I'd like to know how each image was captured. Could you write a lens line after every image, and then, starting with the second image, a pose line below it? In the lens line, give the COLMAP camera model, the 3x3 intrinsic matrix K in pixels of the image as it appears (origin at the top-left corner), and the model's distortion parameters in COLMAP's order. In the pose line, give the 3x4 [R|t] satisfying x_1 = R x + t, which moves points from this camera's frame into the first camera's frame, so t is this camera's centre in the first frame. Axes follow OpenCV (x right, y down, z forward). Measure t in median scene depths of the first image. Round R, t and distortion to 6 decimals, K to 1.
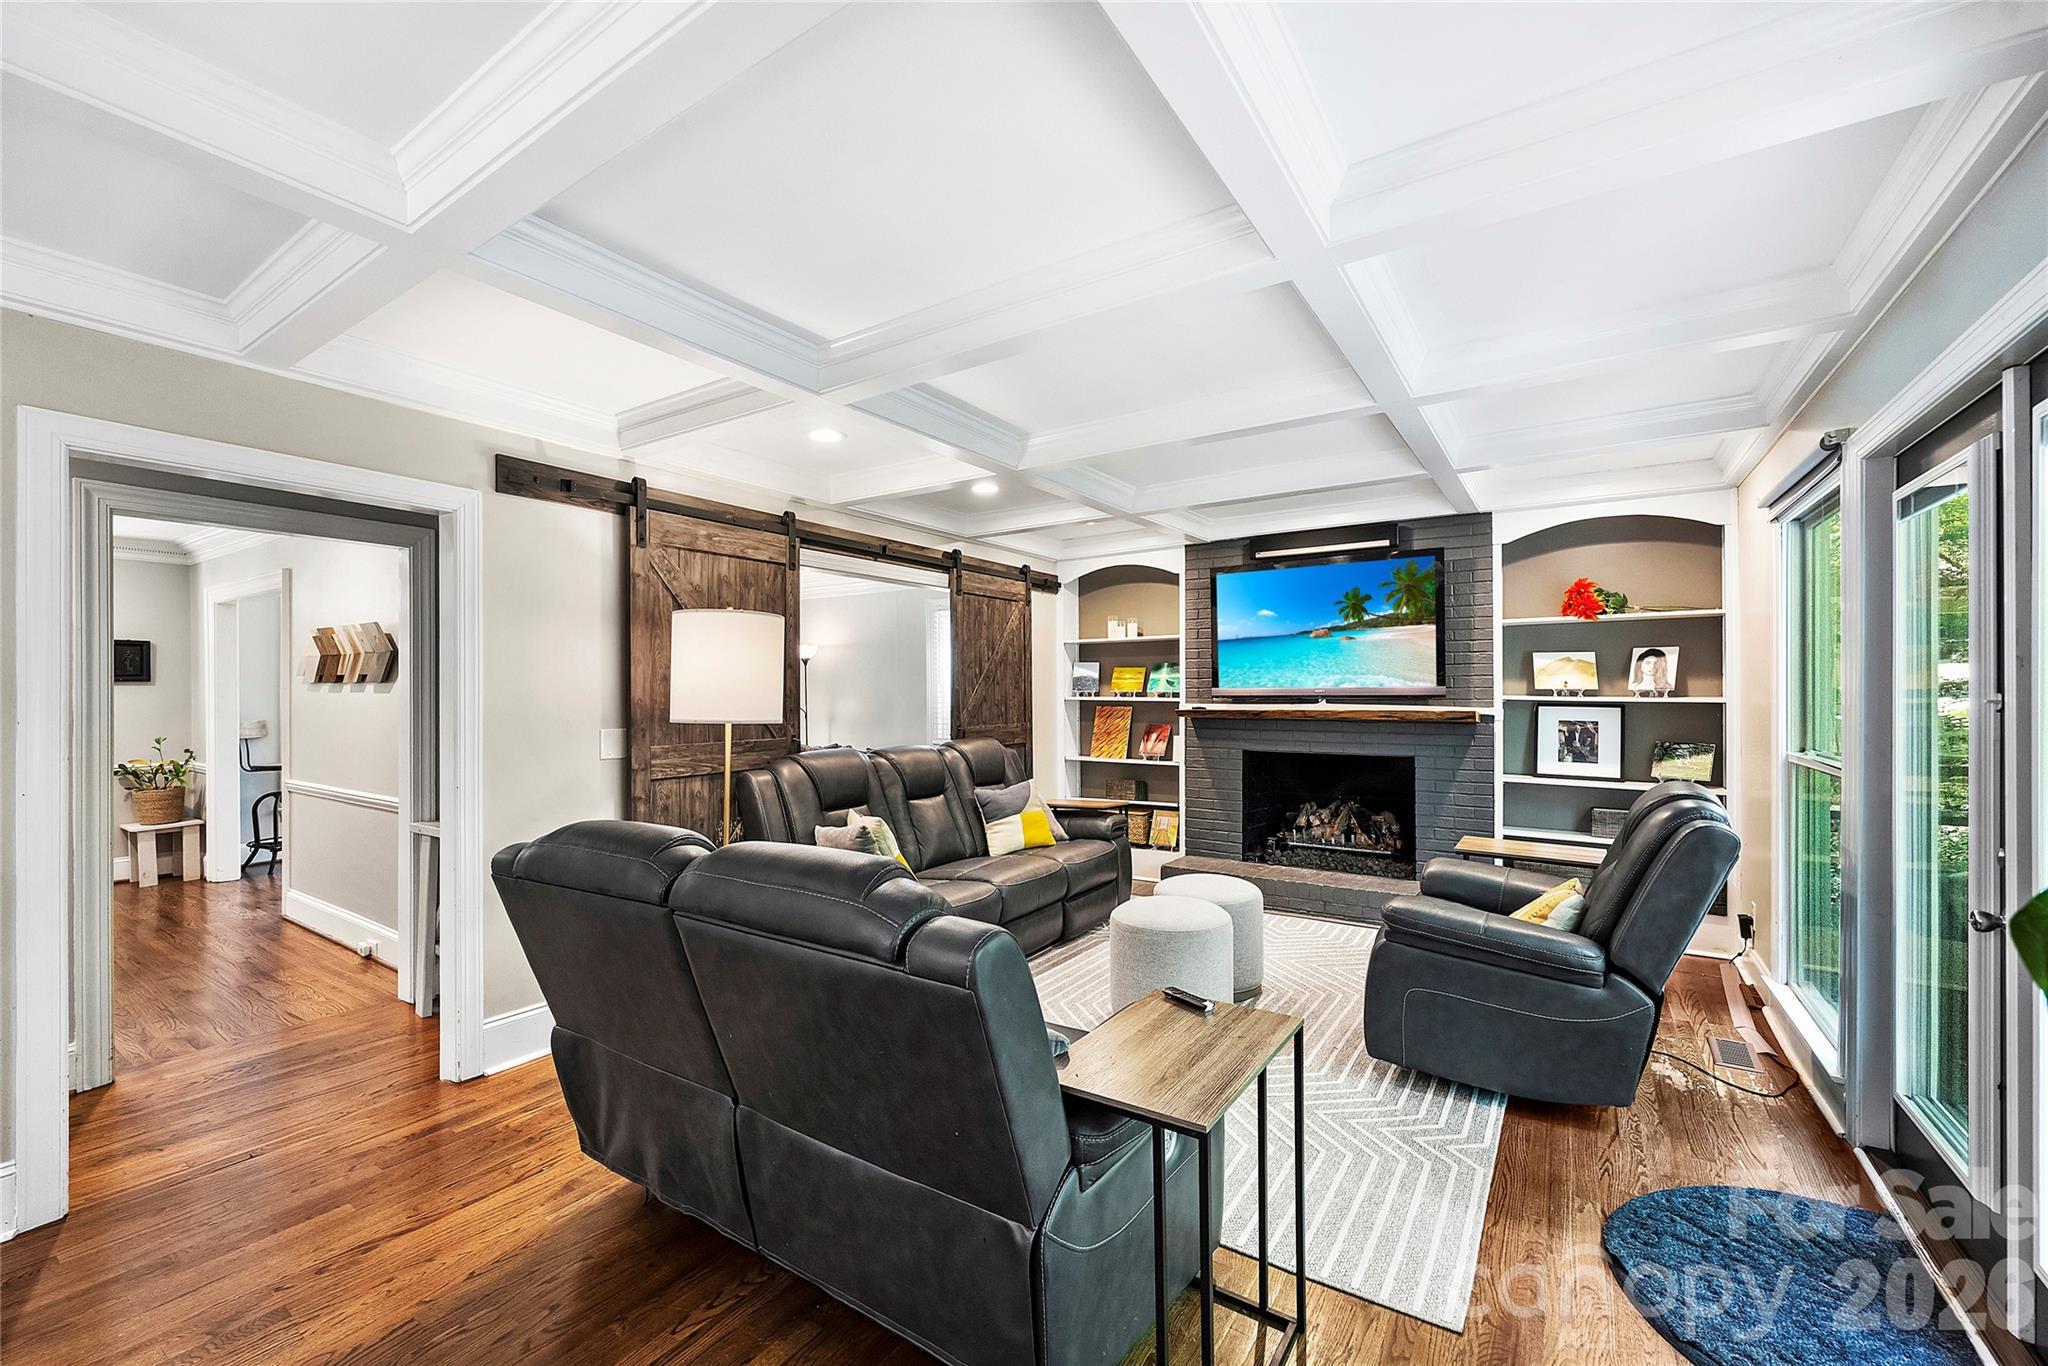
lens RADIAL K [[840.4, 0, 1035.1], [0, 840.4, 683.6], [0, 0, 1]] dist [-0.005690, -0.000181]
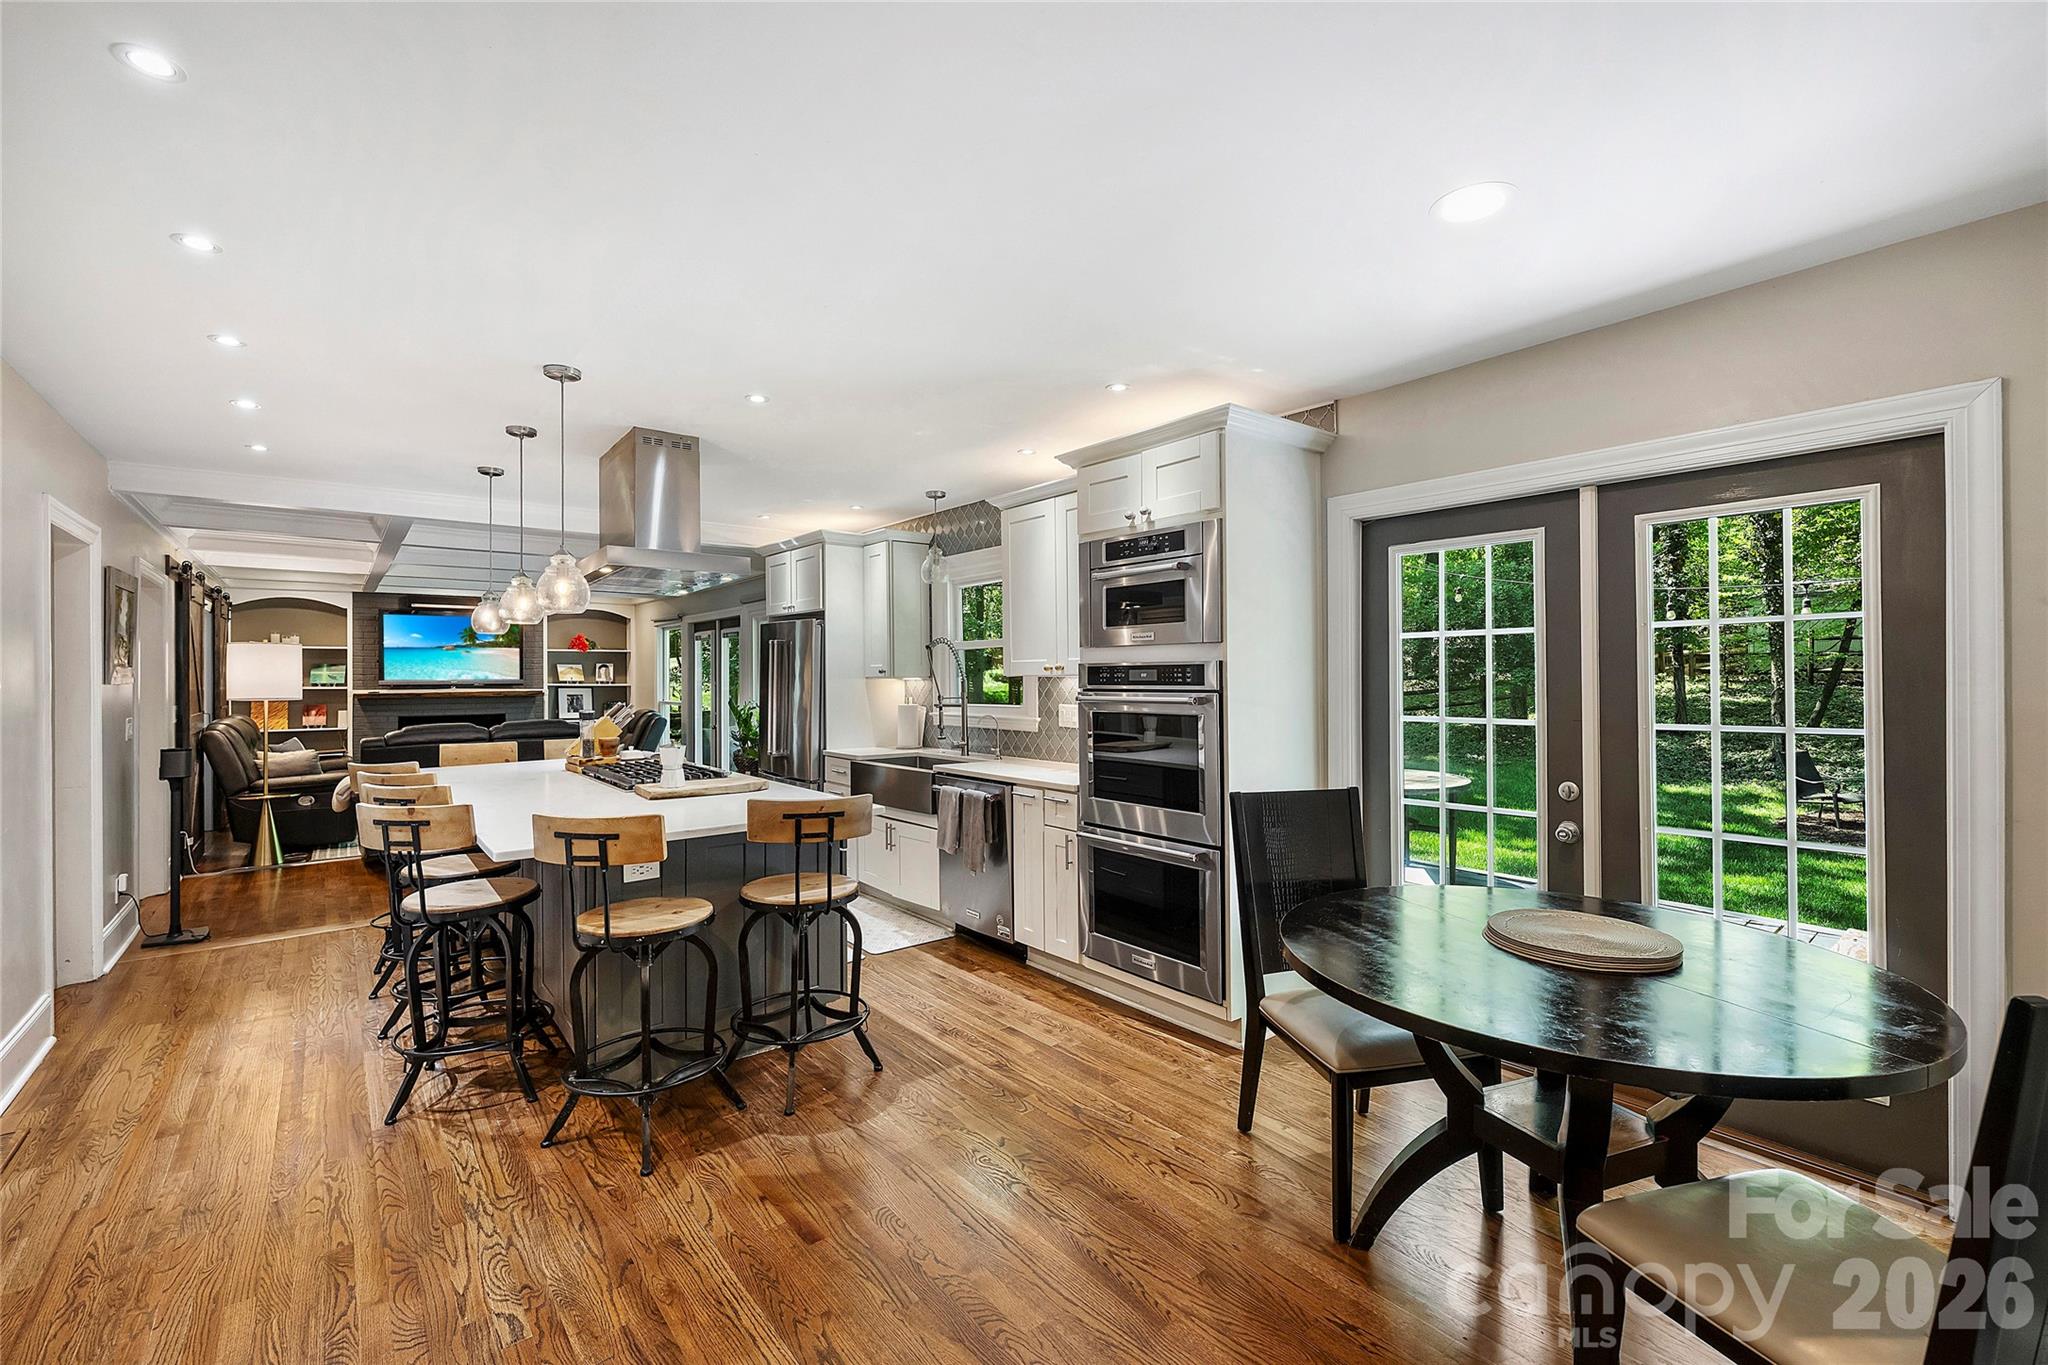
lens RADIAL K [[869.2, 0, 1016.1], [0, 869.2, 673.6], [0, 0, 1]] dist [0.001400, -0.001352]
pose [[0.316838, 0.005302, 0.948465, -1.187022], [-0.005796, 0.999977, -0.003654, -0.010843], [-0.948462, -0.004340, 0.316861, -0.869870]]
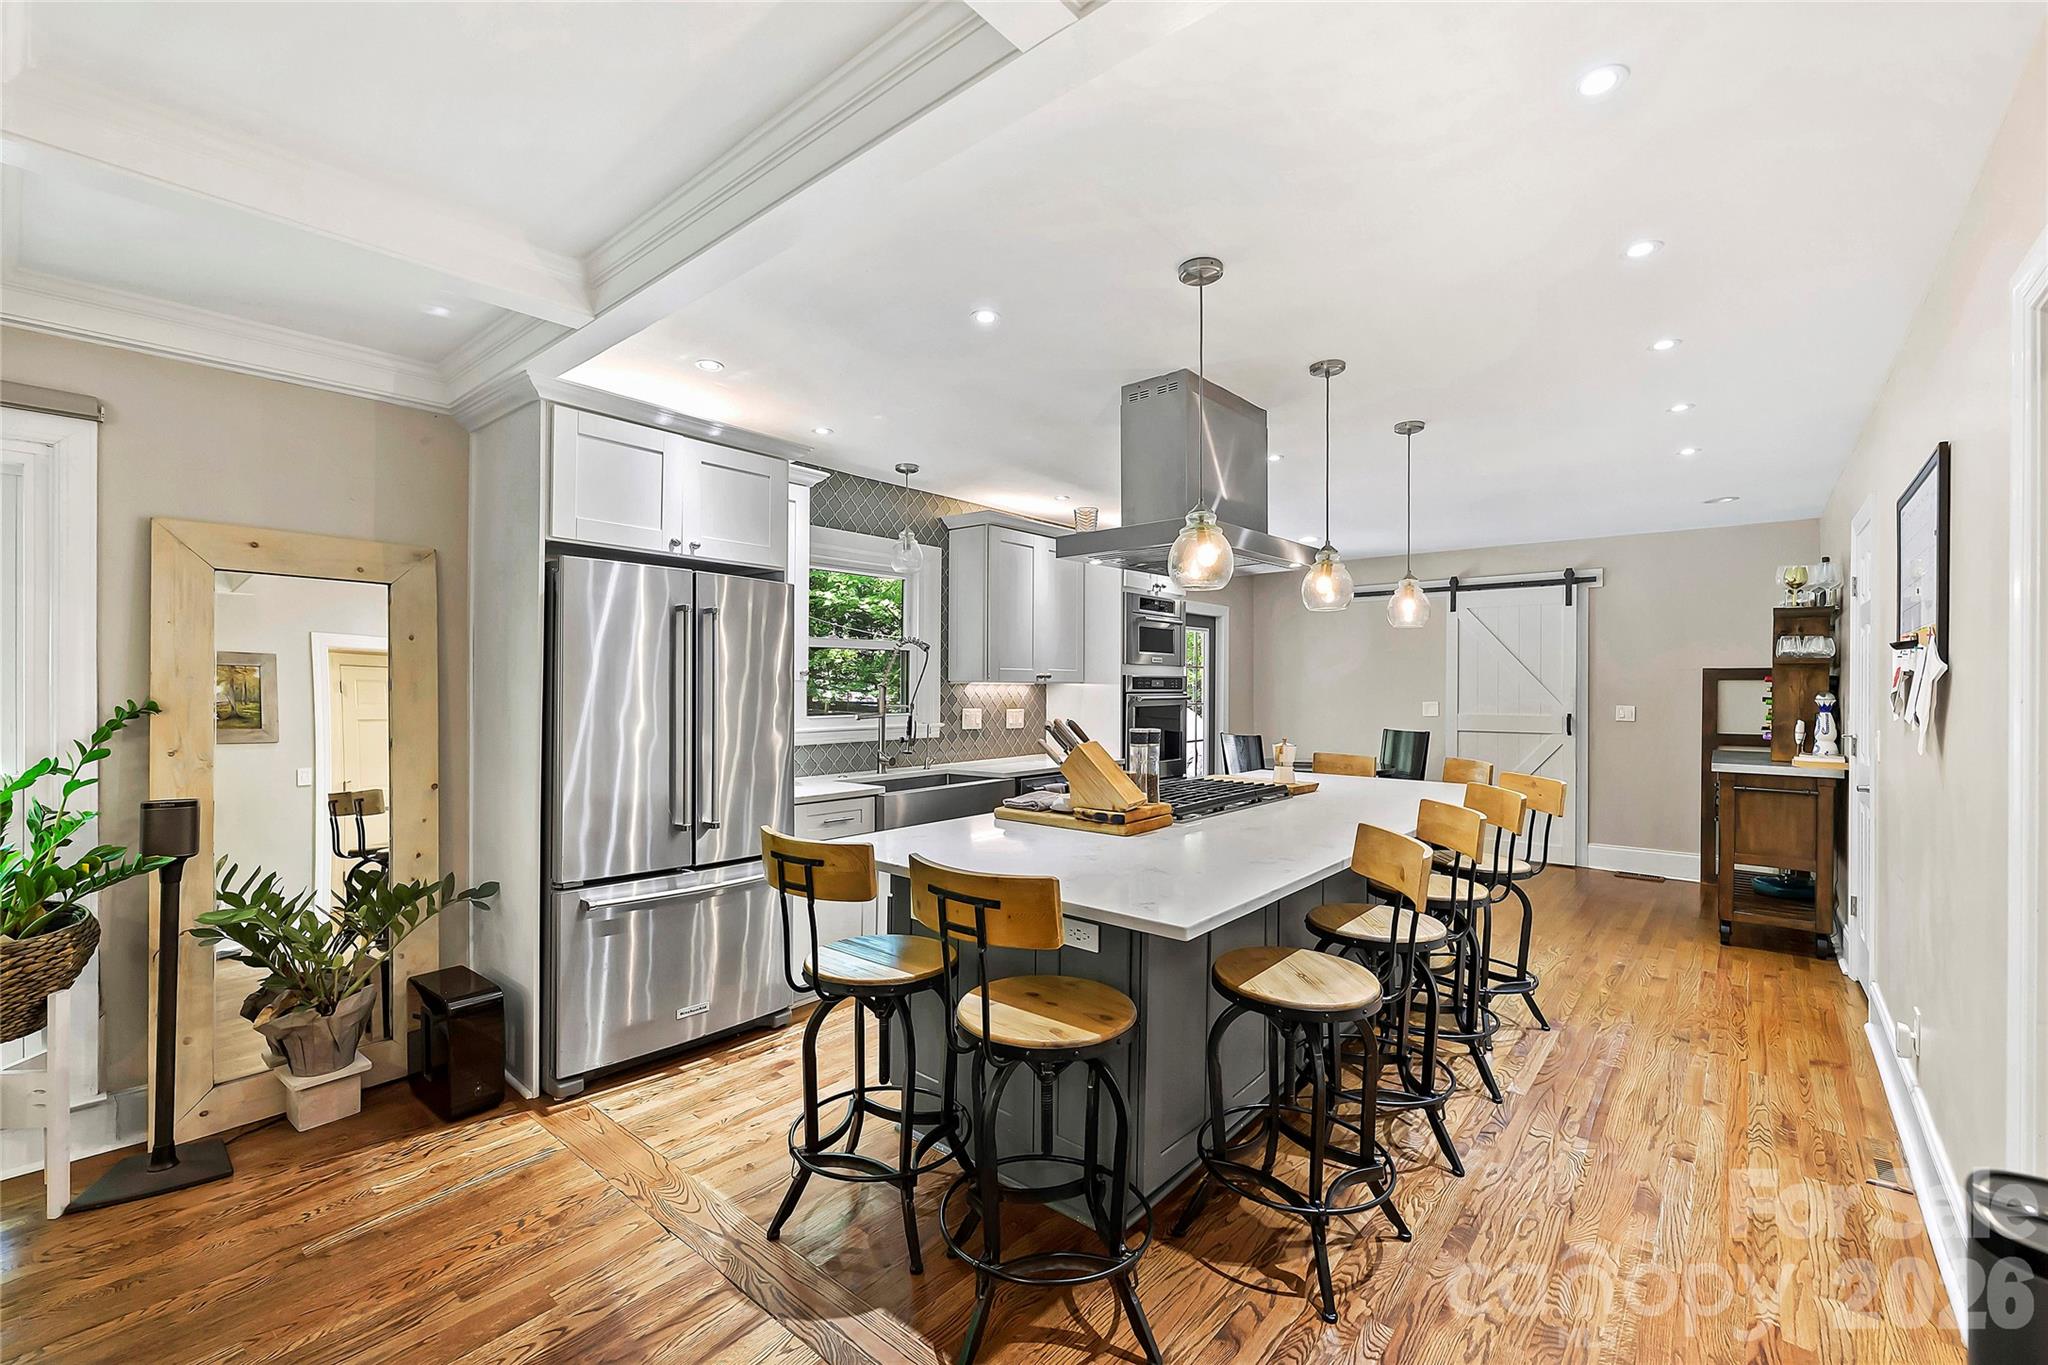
lens RADIAL K [[869.2, 0, 1024.0], [0, 869.2, 691.5], [0, 0, 1]] dist [0.001400, -0.001352]
pose [[-0.993085, 0.001620, 0.117385, -0.429594], [0.000890, 0.999980, -0.006275, 0.005539], [-0.117393, -0.006127, -0.993067, 0.461123]]
